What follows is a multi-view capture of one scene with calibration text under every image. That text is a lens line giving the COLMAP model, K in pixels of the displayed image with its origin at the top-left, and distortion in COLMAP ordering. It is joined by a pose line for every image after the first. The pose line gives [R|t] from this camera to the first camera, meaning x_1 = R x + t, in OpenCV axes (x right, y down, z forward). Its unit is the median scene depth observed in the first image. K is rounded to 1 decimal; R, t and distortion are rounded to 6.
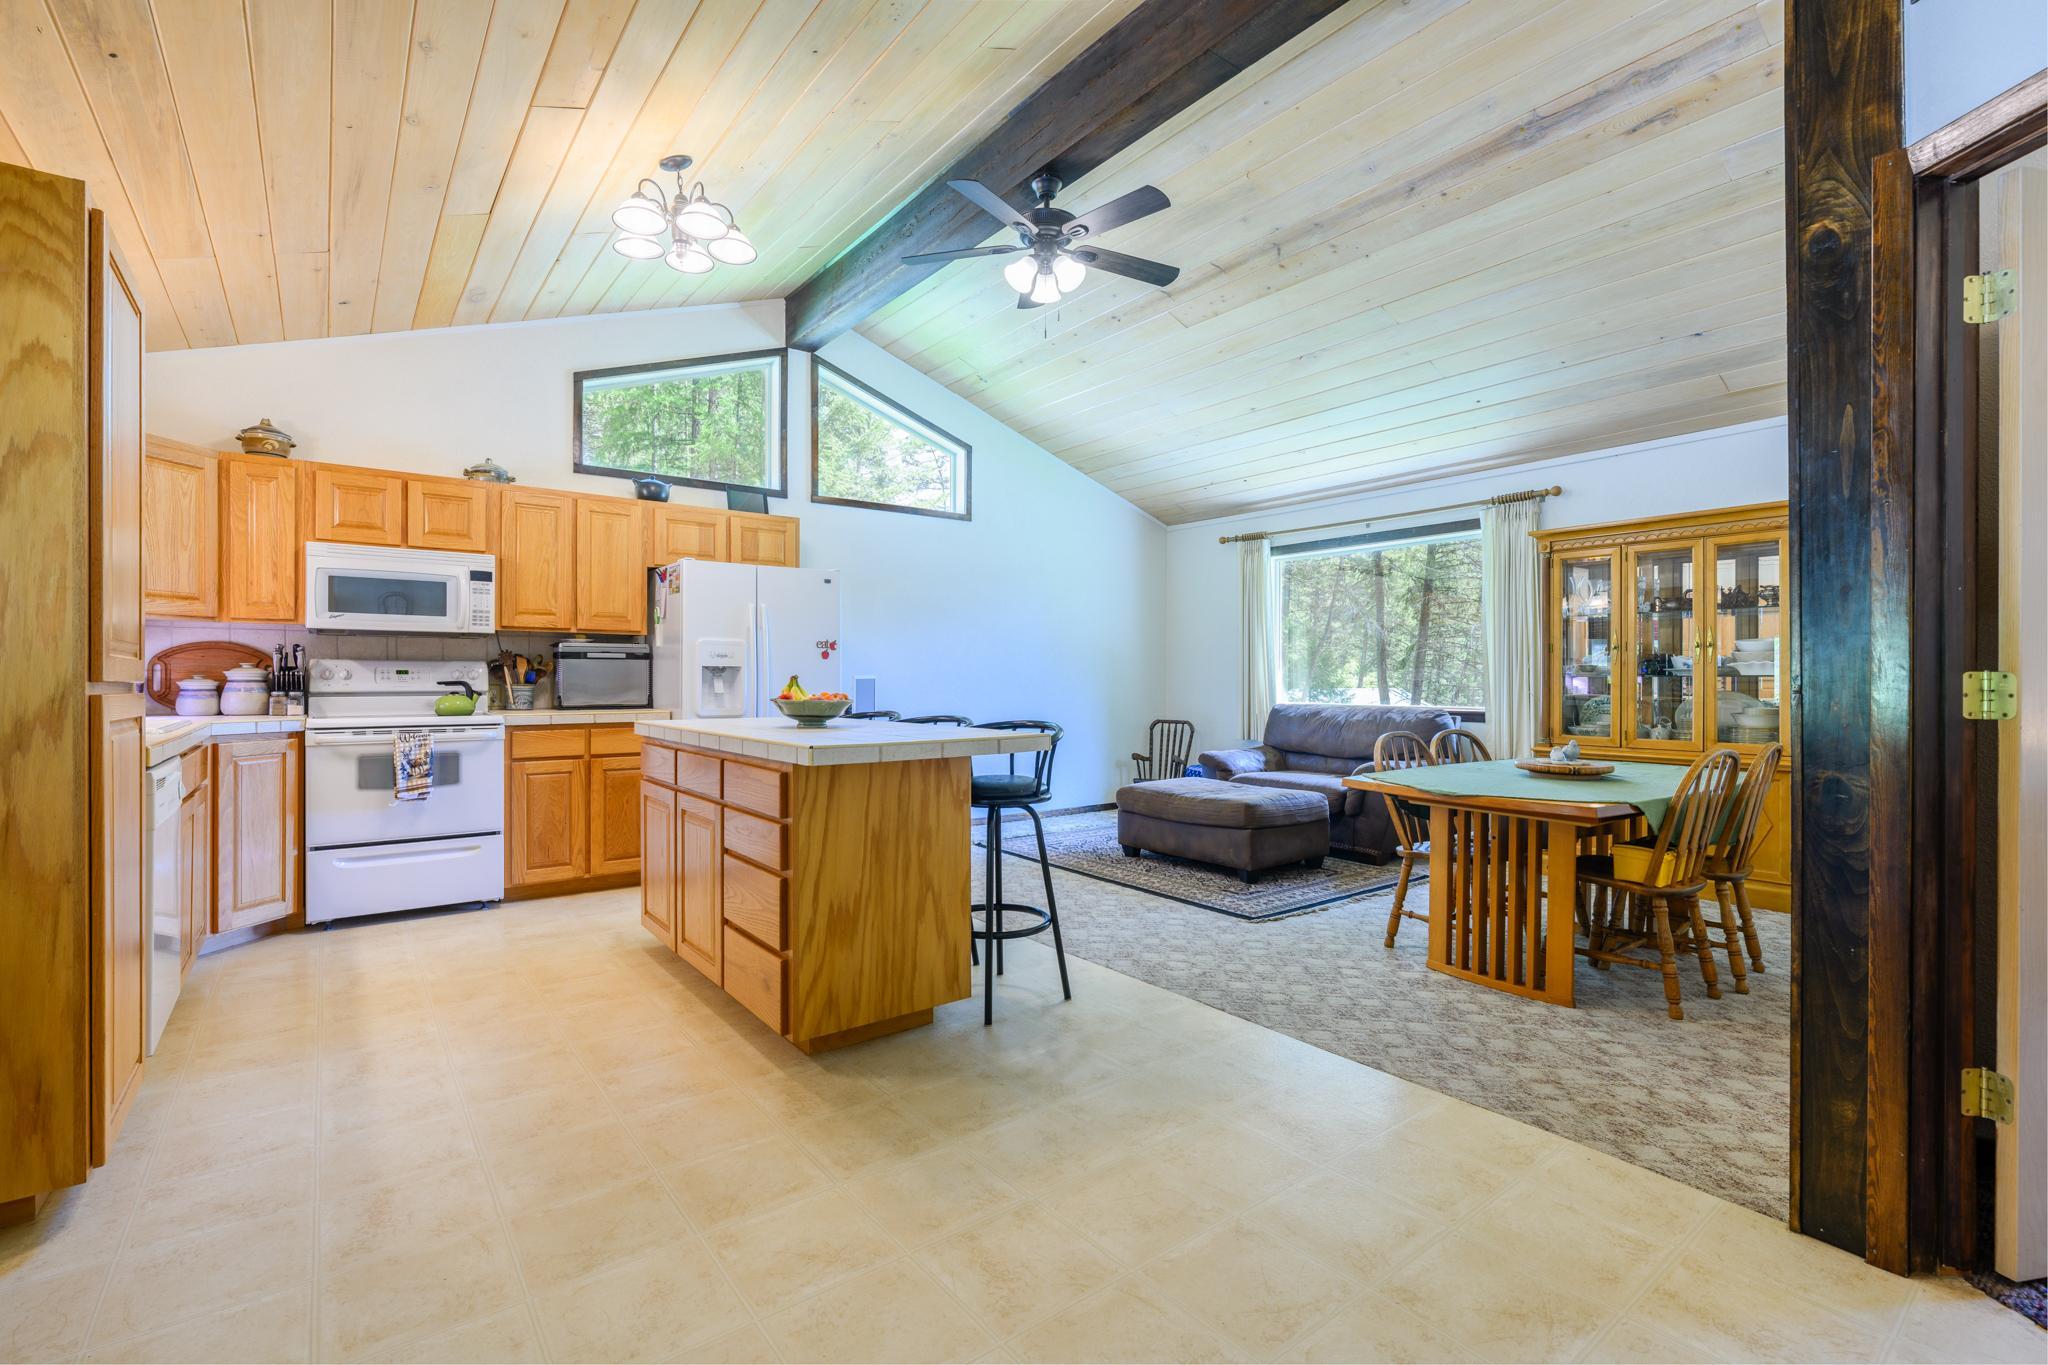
lens RADIAL K [[957.6, 0, 1024.2], [0, 957.6, 680.8], [0, 0, 1]] dist [-0.002643, 0.000240]
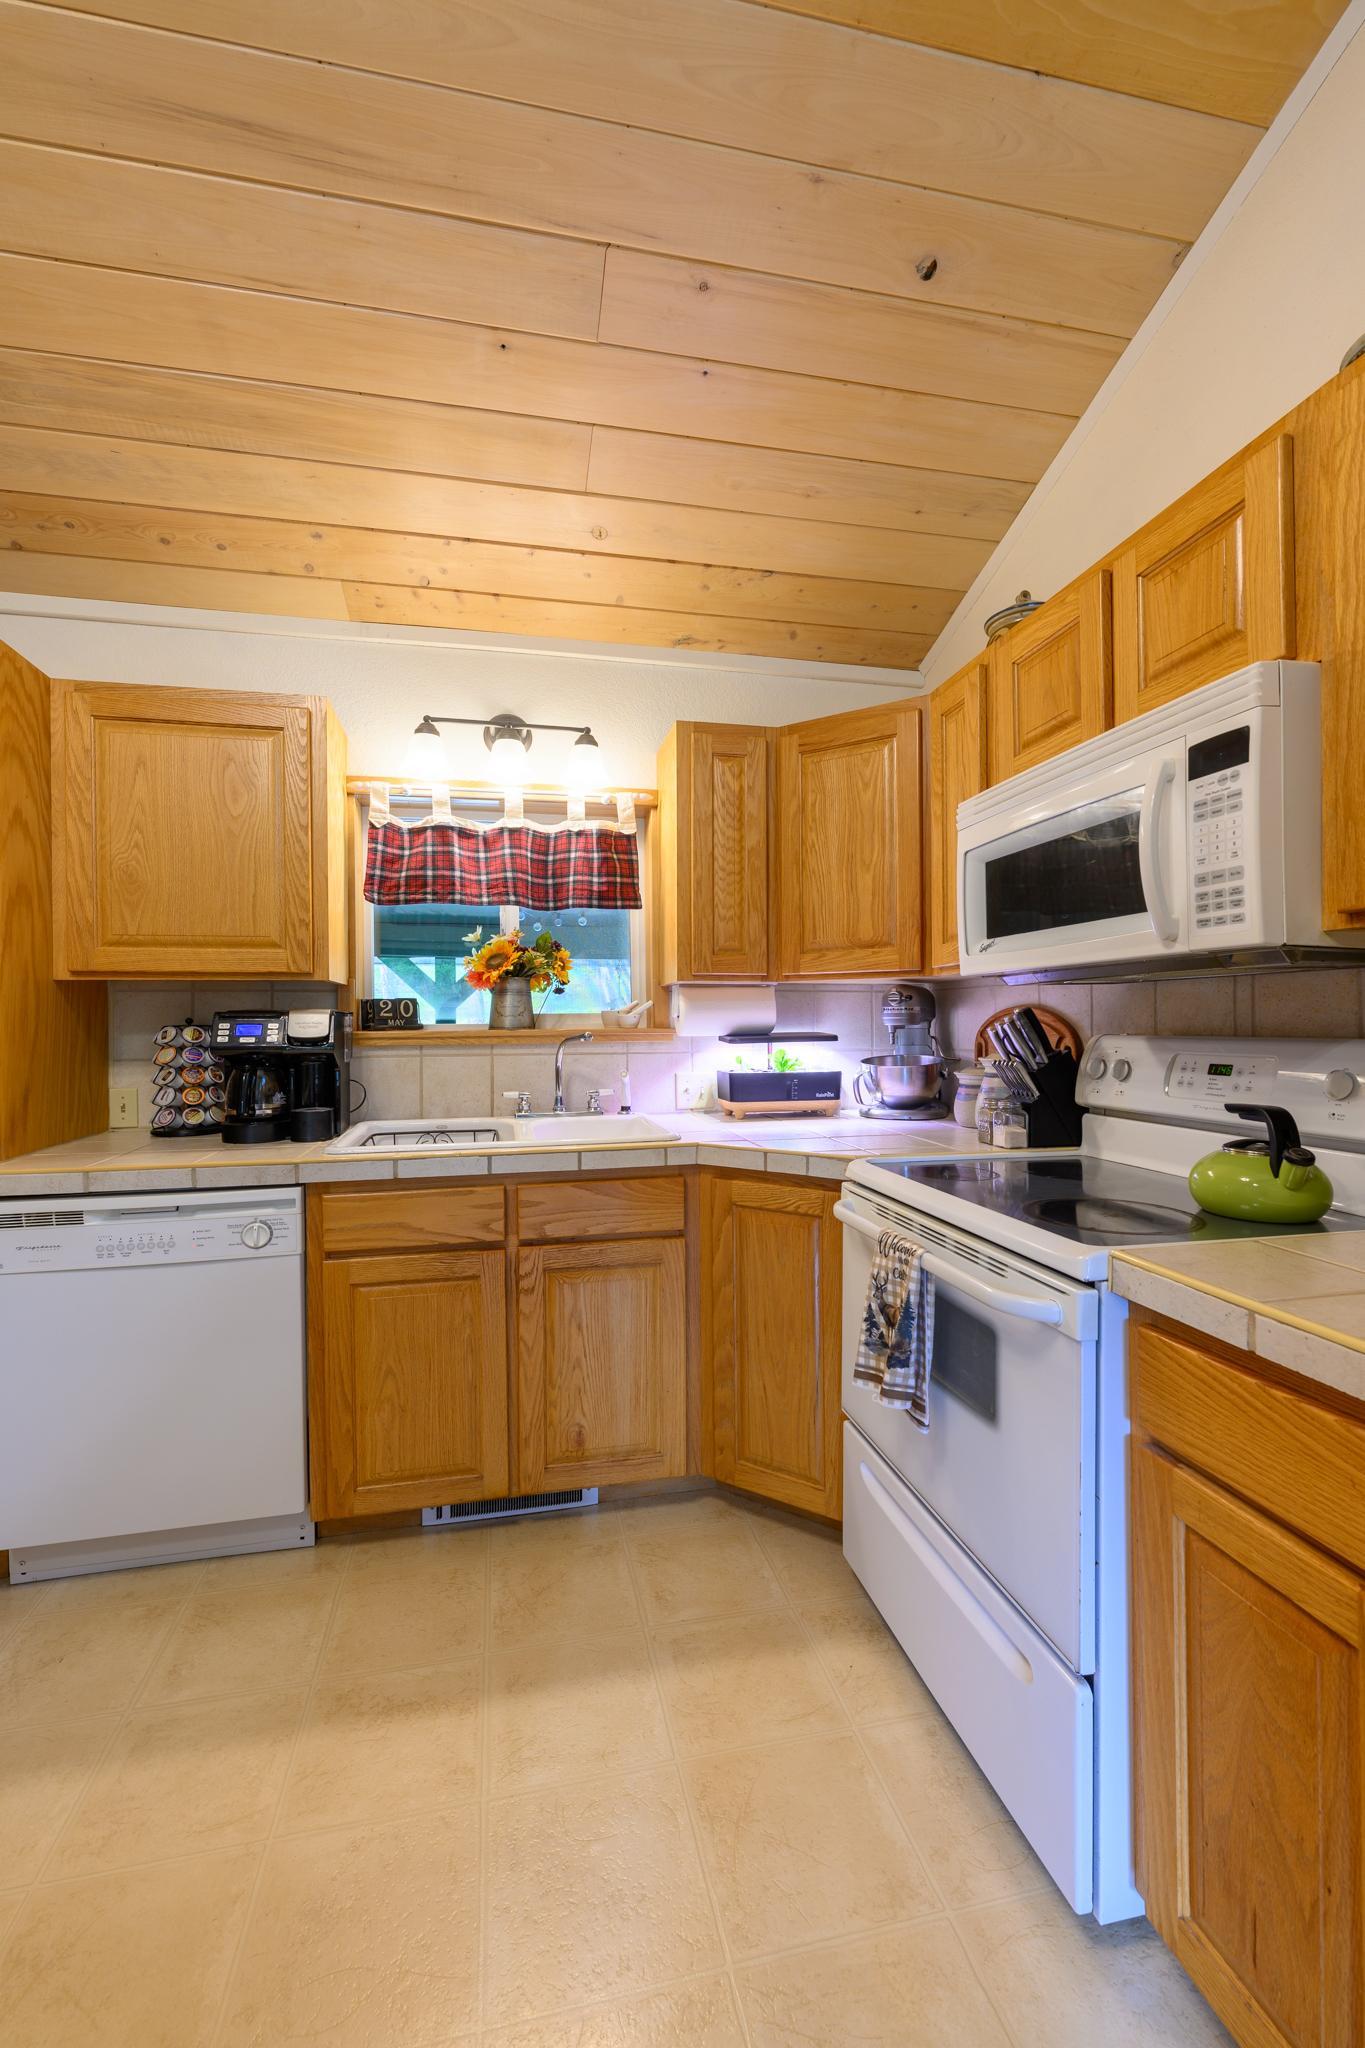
lens RADIAL K [[796.5, 0, 590.2], [0, 796.5, 1029.7], [0, 0, 1]] dist [-0.000749, -0.000181]
pose [[-0.415412, 0.004548, -0.909622, -0.270445], [0.005645, 0.999981, 0.002422, -0.027638], [0.909616, -0.004129, -0.415430, 0.930064]]
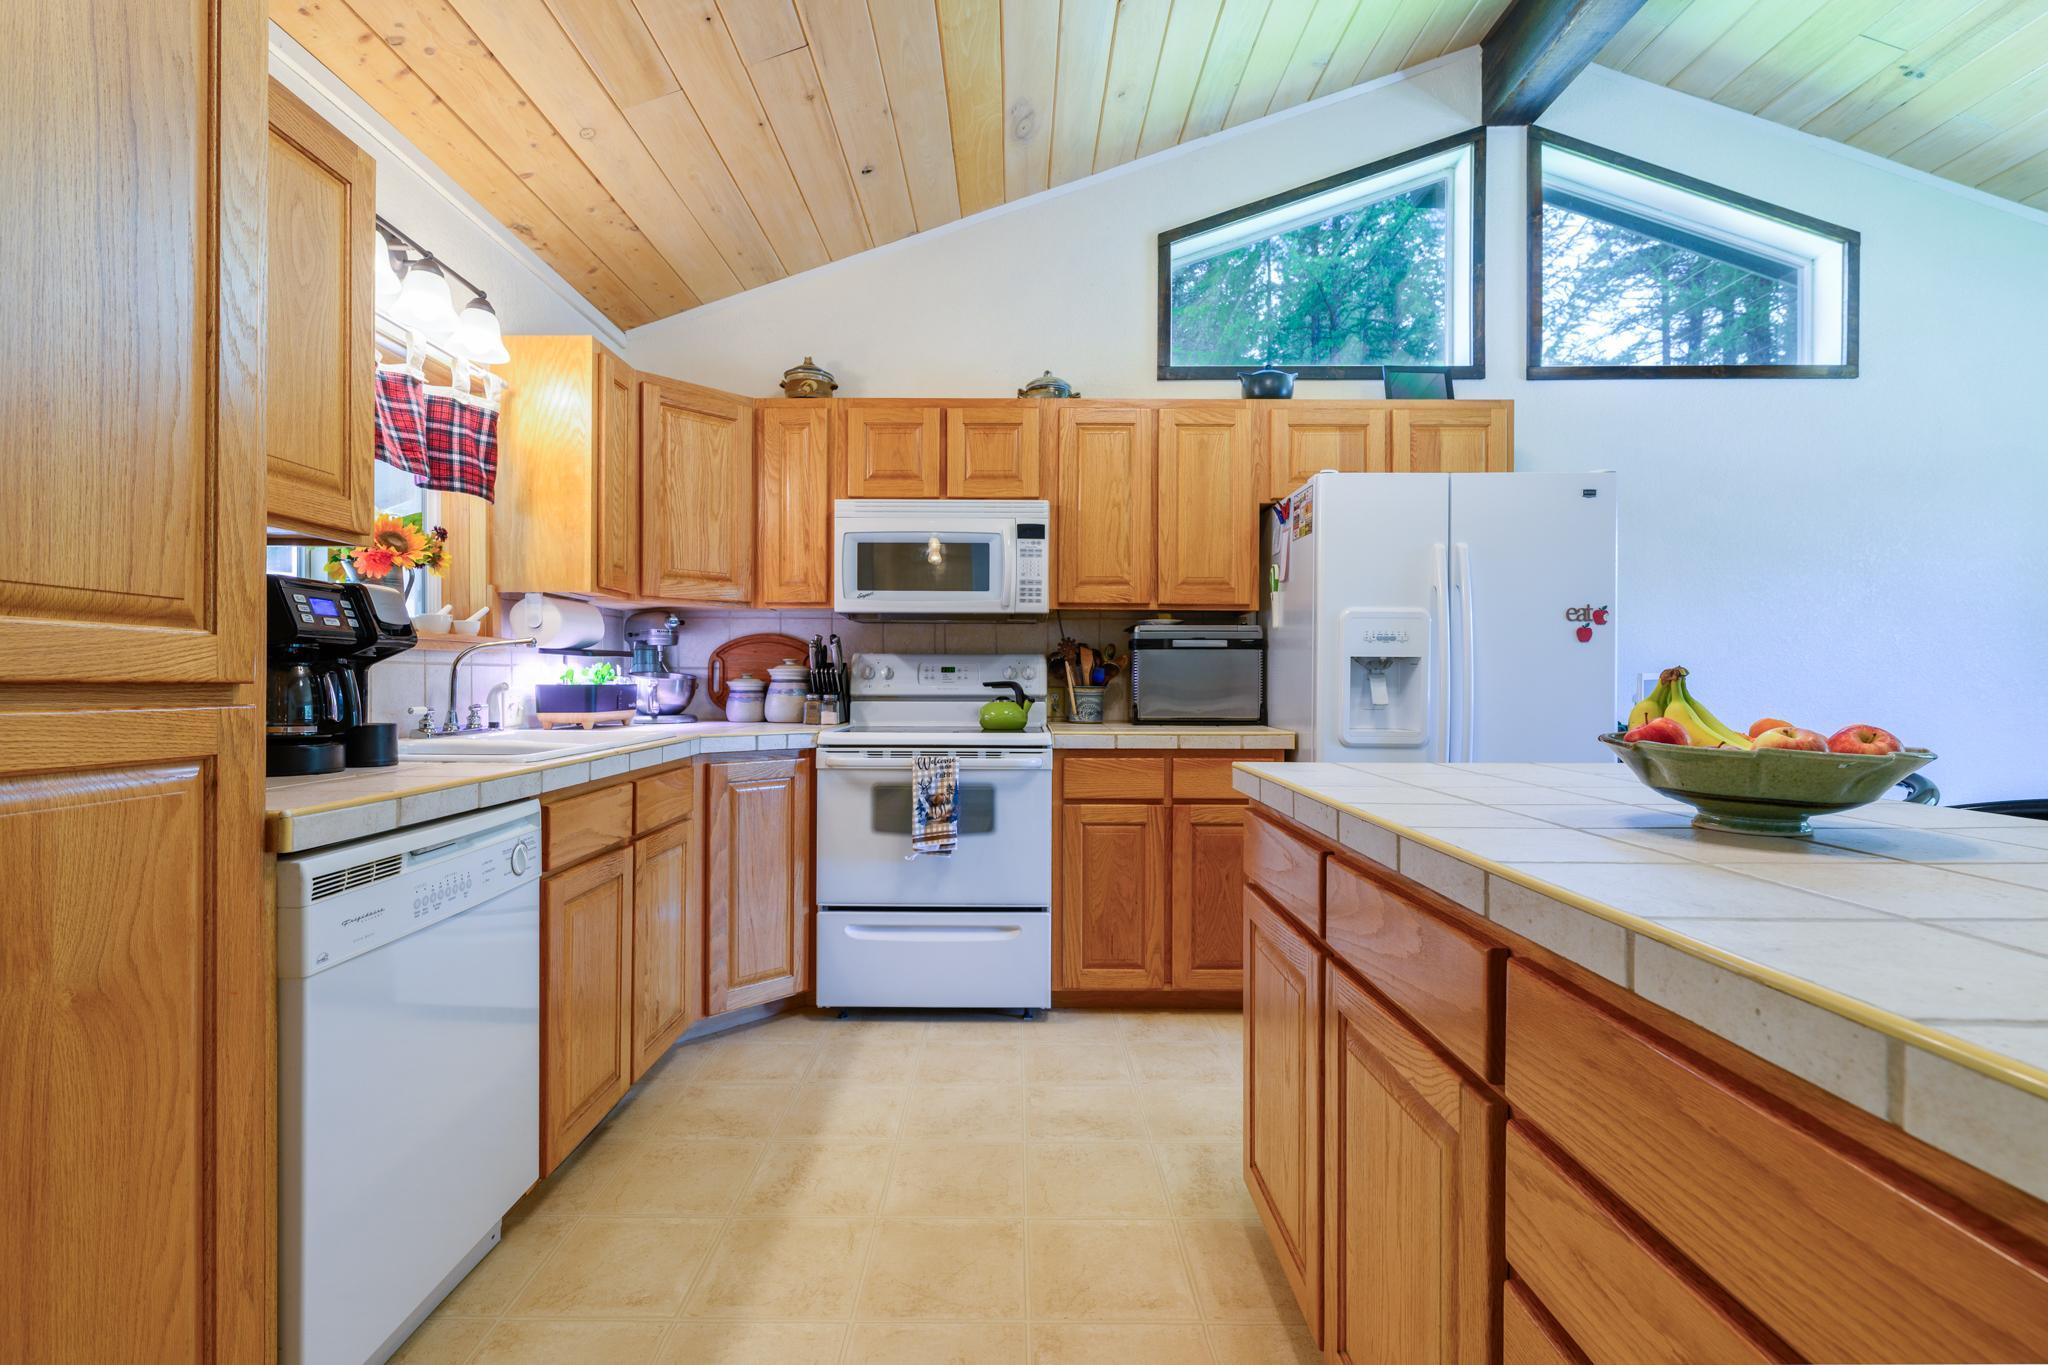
lens RADIAL K [[957.6, 0, 1024.2], [0, 957.6, 680.8], [0, 0, 1]] dist [-0.002643, 0.000240]
pose [[0.815106, 0.003018, -0.579304, -0.167802], [-0.003646, 0.999993, 0.000079, -0.000537], [0.579301, 0.002048, 0.815111, 0.430321]]
